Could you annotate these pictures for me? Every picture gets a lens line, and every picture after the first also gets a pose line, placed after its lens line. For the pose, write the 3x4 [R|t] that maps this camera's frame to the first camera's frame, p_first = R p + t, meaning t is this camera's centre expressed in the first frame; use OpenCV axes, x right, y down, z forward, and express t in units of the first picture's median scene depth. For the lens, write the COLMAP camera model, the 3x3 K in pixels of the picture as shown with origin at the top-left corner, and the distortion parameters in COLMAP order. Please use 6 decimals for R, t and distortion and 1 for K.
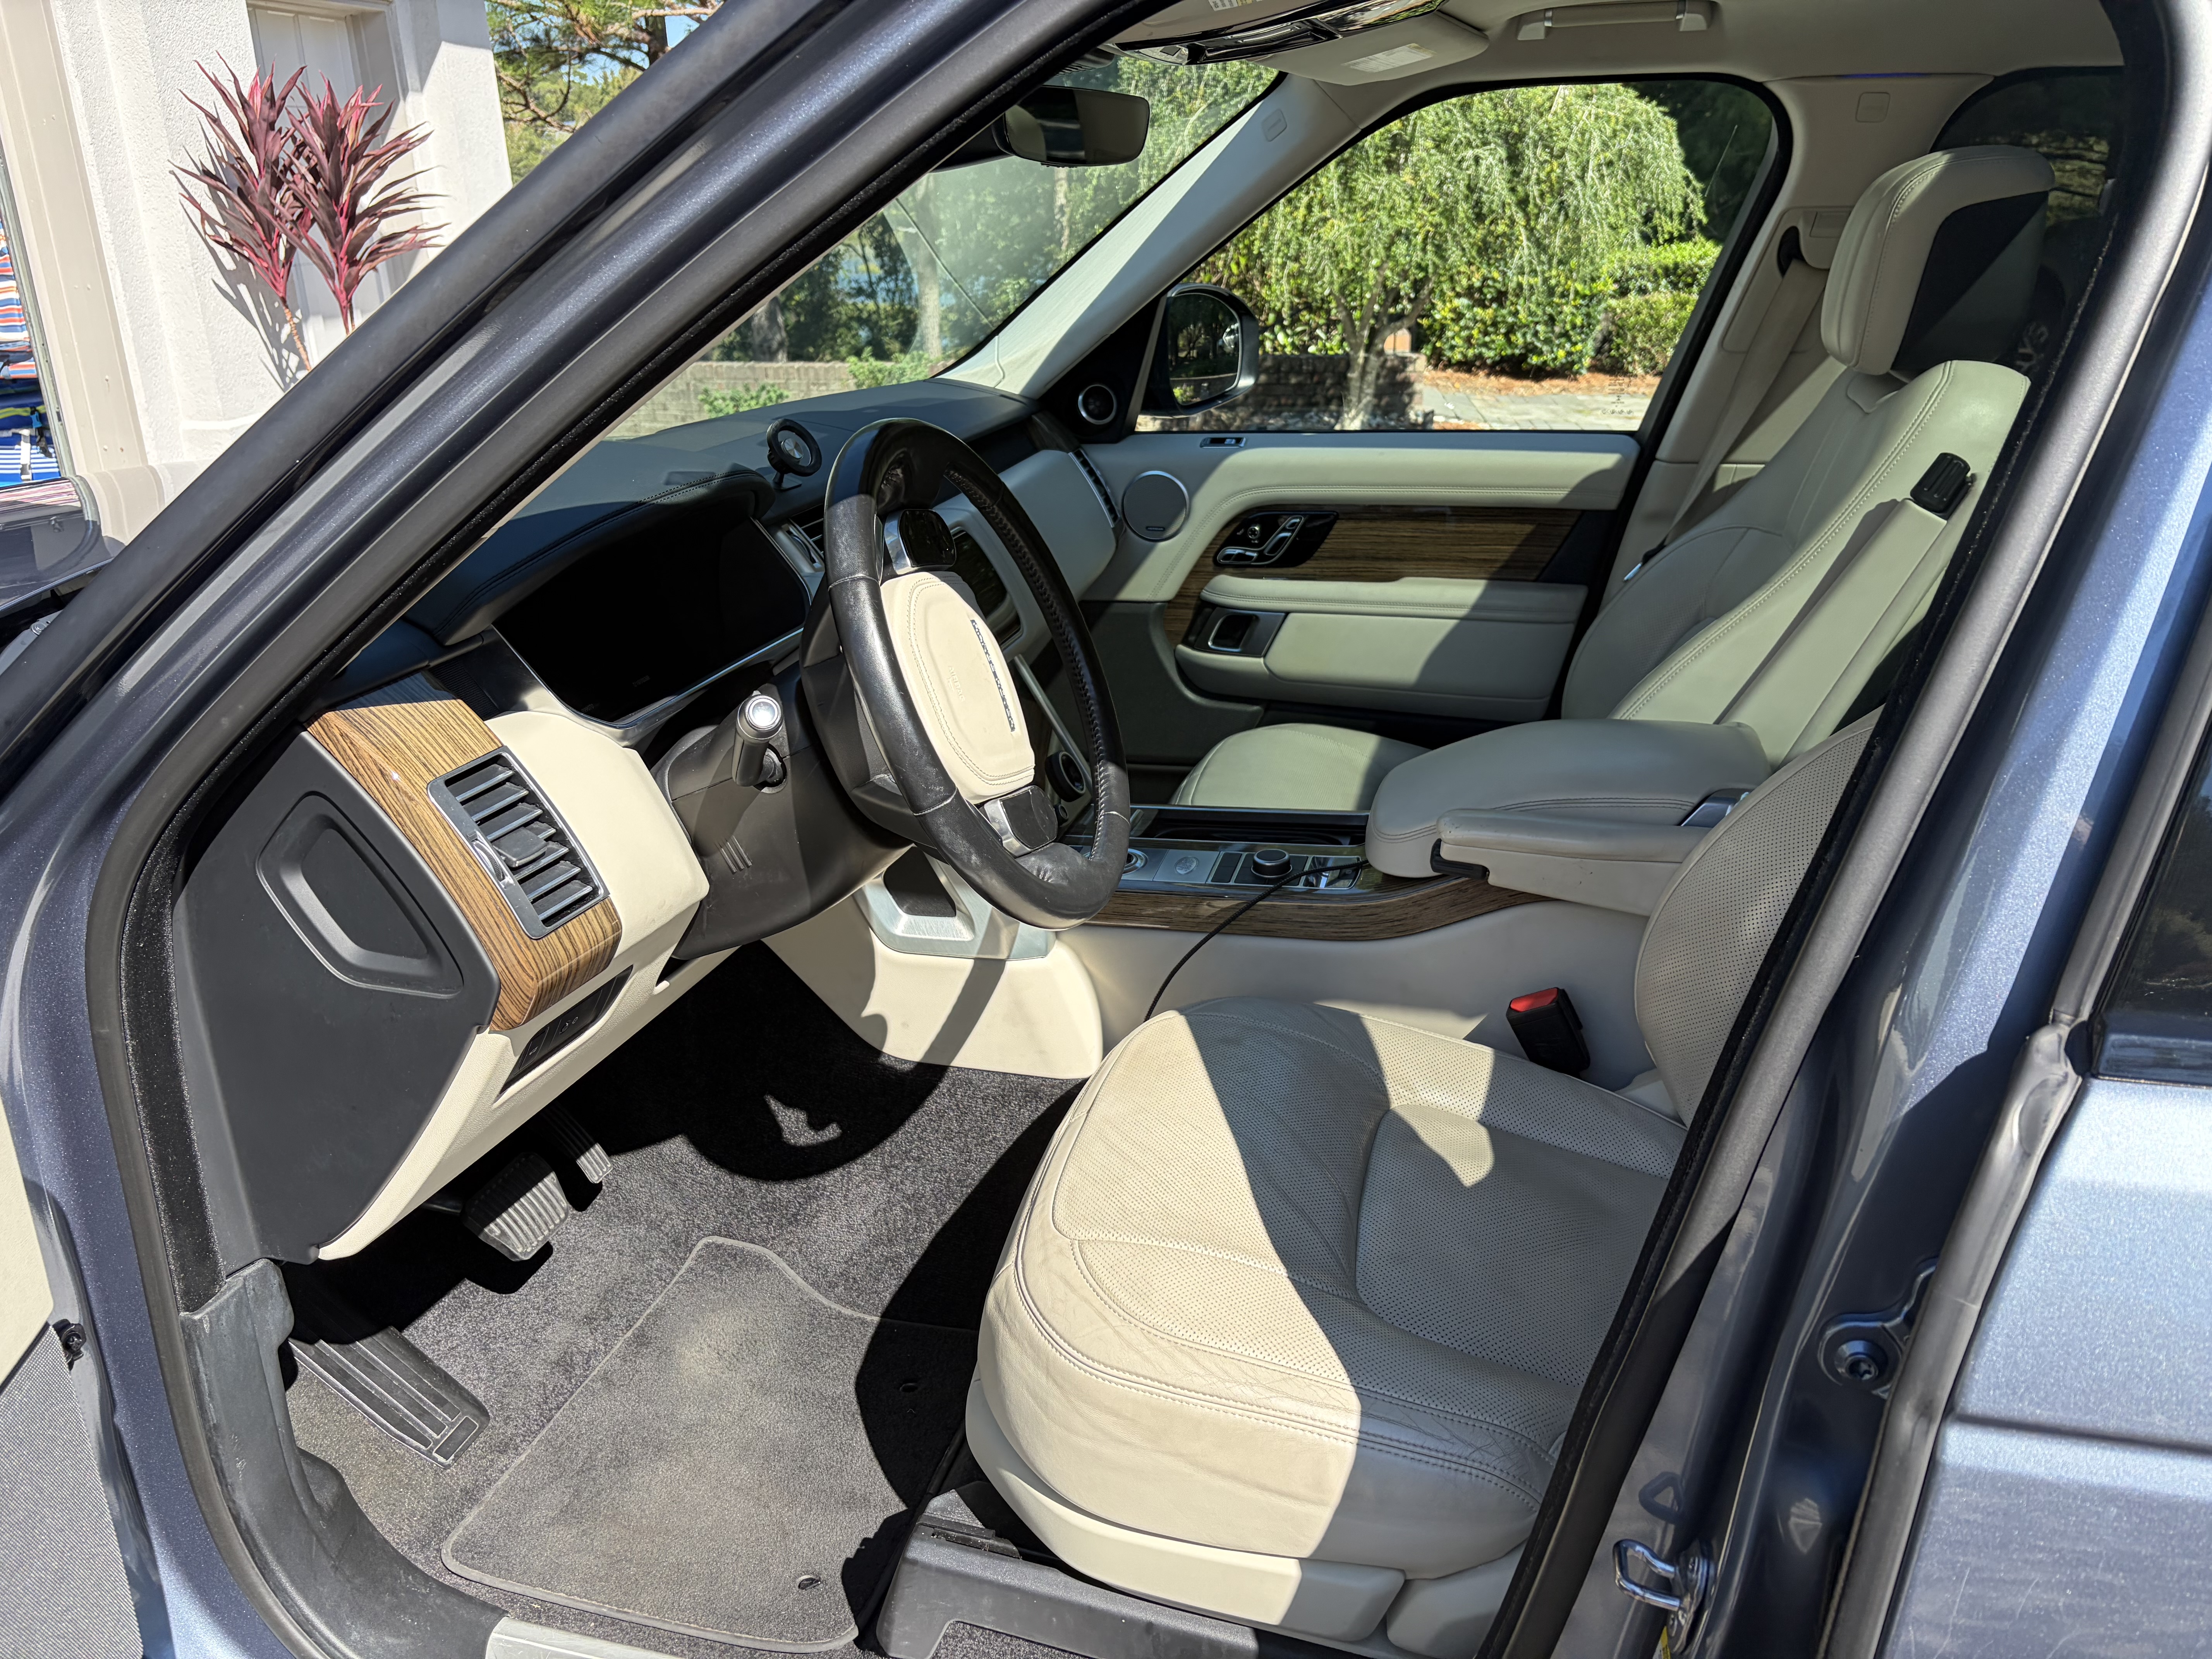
lens RADIAL K [[1660.0, 0, 1097.2], [0, 1660.0, 816.9], [0, 0, 1]] dist [0.041946, -0.024782]
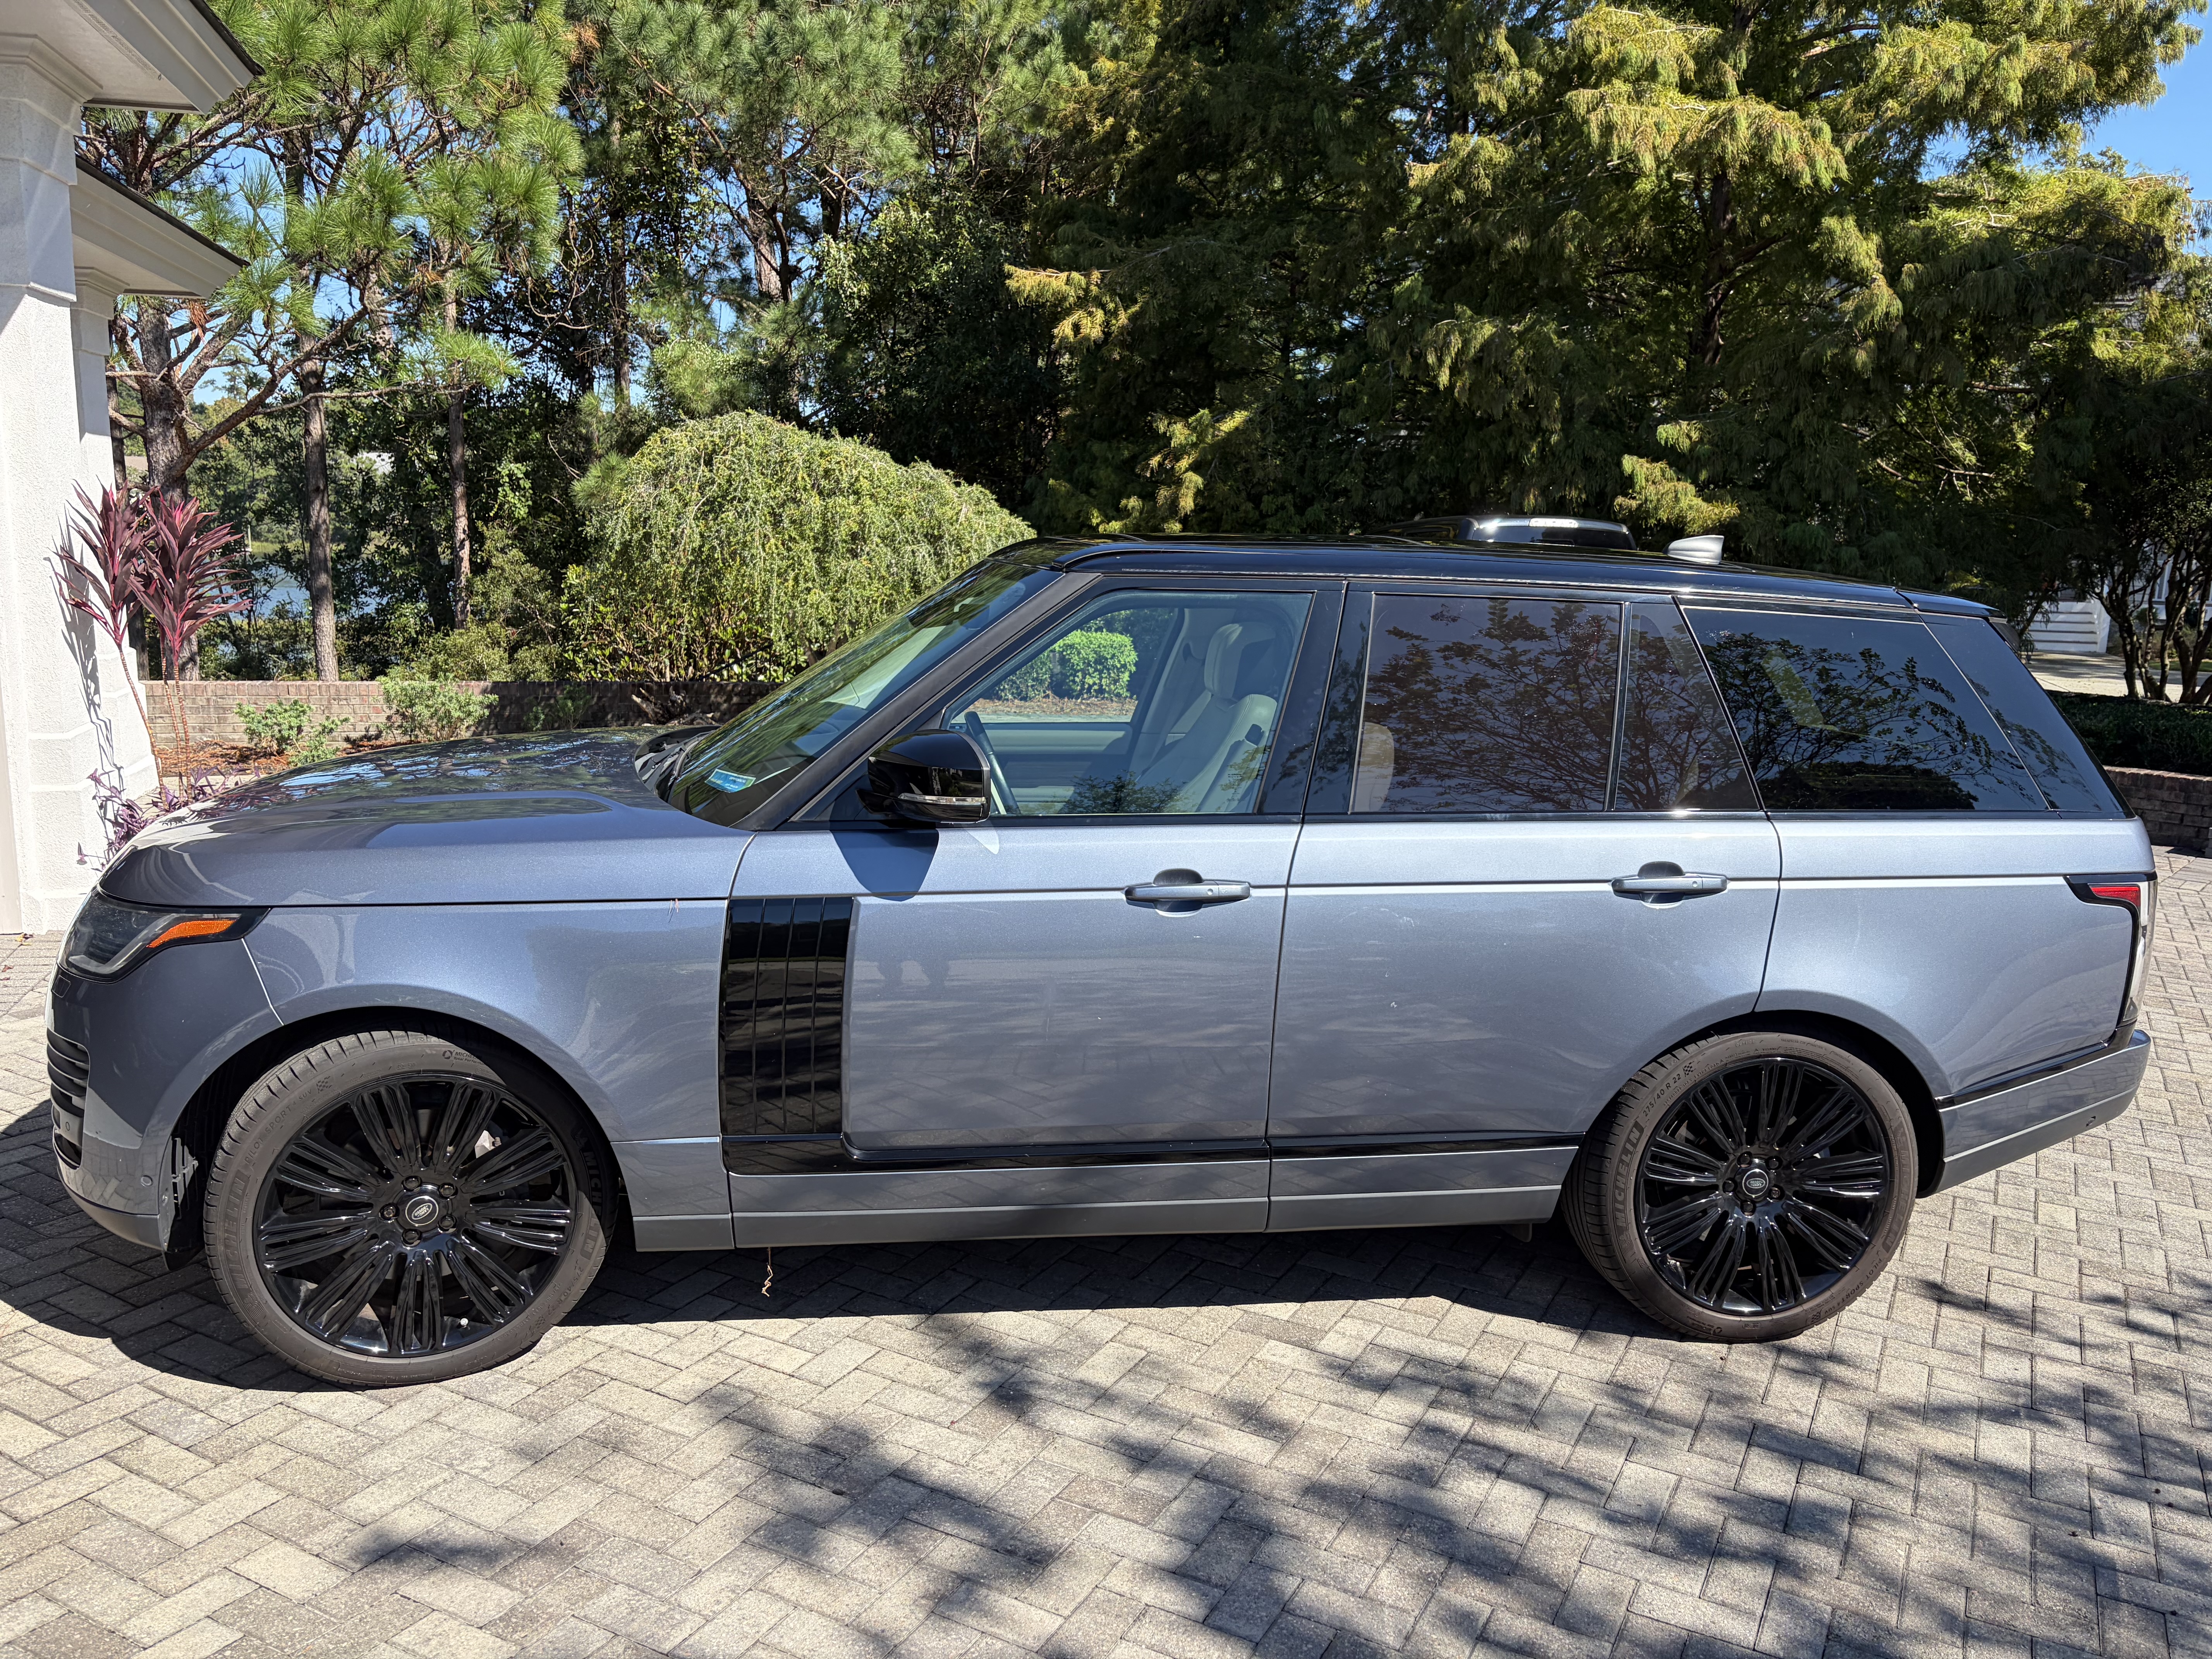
lens RADIAL K [[1660.0, 0, 1098.2], [0, 1660.0, 834.6], [0, 0, 1]] dist [0.041946, -0.024782]
pose [[0.924692, -0.030496, 0.379492, -0.127961], [0.096990, 0.982767, -0.157357, 0.060316], [-0.368154, 0.182314, 0.911715, -0.226675]]
